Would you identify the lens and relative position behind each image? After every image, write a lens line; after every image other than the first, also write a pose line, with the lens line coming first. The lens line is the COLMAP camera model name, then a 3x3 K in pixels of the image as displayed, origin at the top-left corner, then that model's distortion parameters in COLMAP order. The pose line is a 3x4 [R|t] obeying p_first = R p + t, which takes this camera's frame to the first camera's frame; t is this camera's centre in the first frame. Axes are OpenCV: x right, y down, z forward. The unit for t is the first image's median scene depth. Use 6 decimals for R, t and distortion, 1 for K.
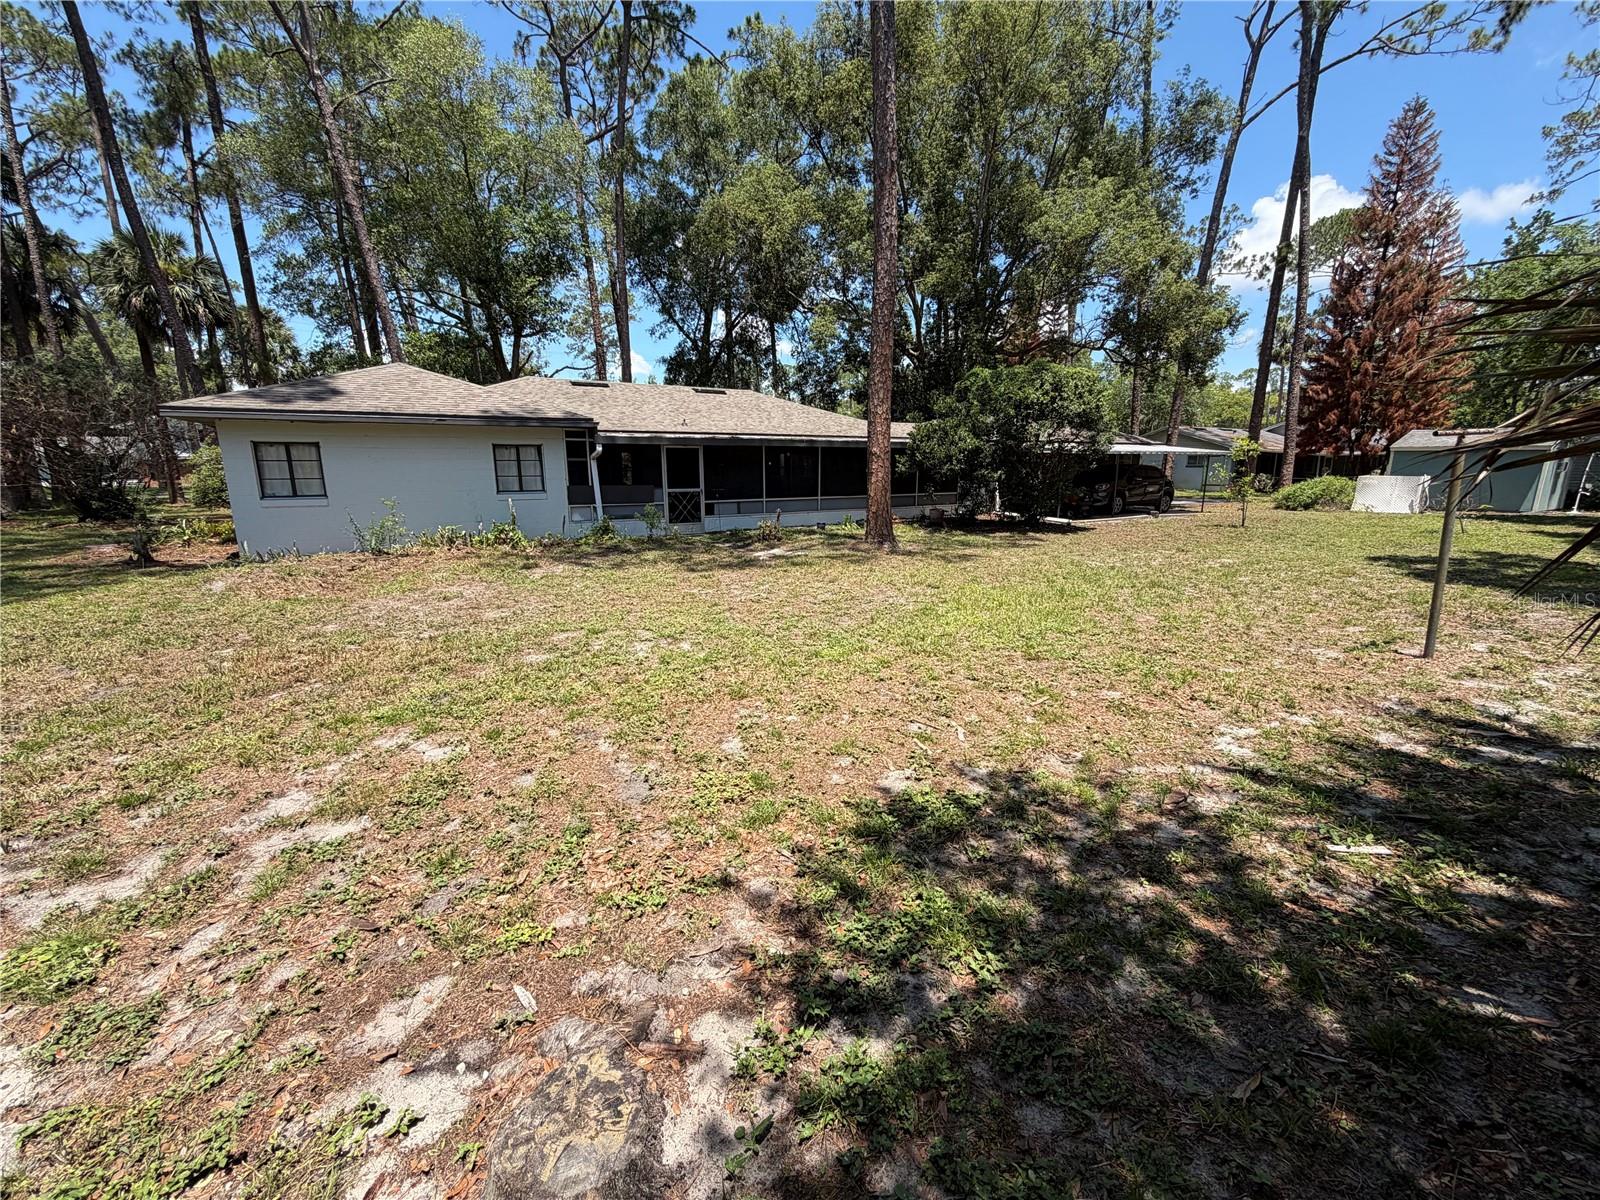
lens RADIAL K [[641.6, 0, 794.4], [0, 641.6, 601.6], [0, 0, 1]] dist [-0.000170, 0.000049]
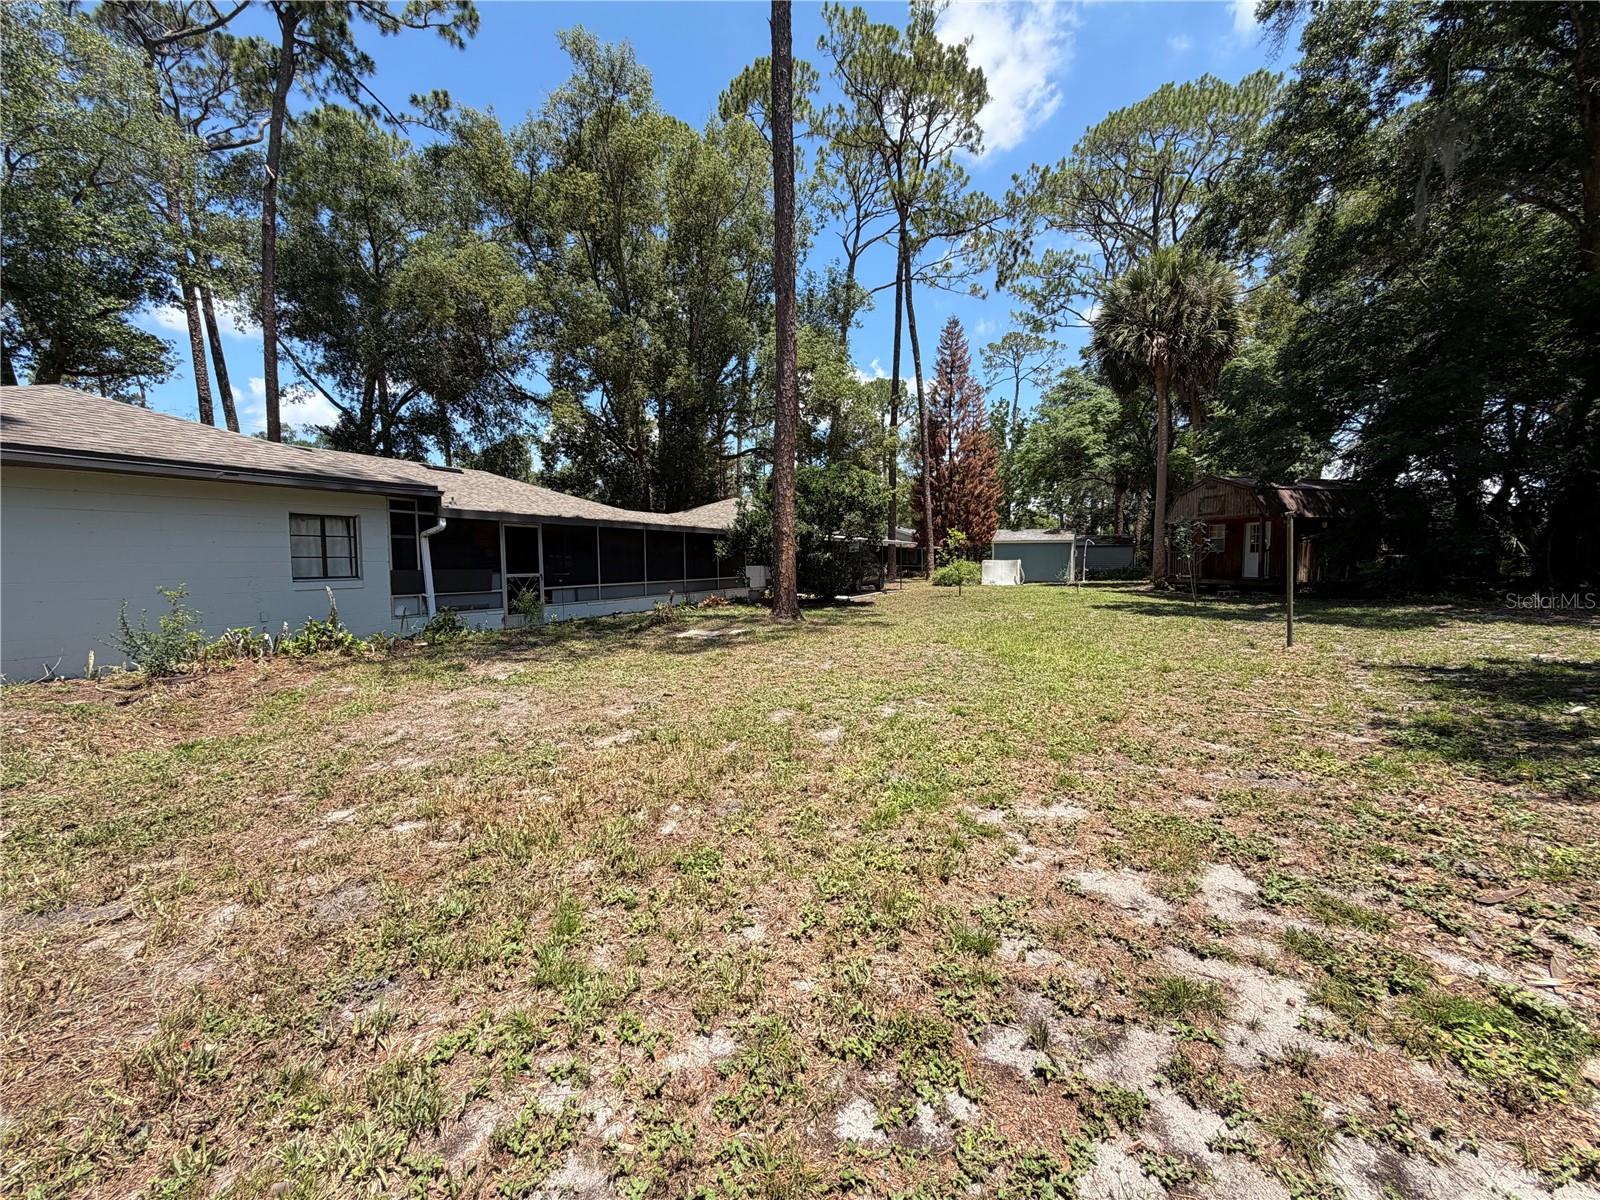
lens RADIAL K [[641.6, 0, 796.8], [0, 641.6, 600.5], [0, 0, 1]] dist [-0.000170, 0.000049]
pose [[0.833643, -0.040130, 0.550843, -0.345032], [0.122999, 0.985799, -0.114329, 0.001226], [-0.538433, 0.163063, 0.826741, 0.107313]]
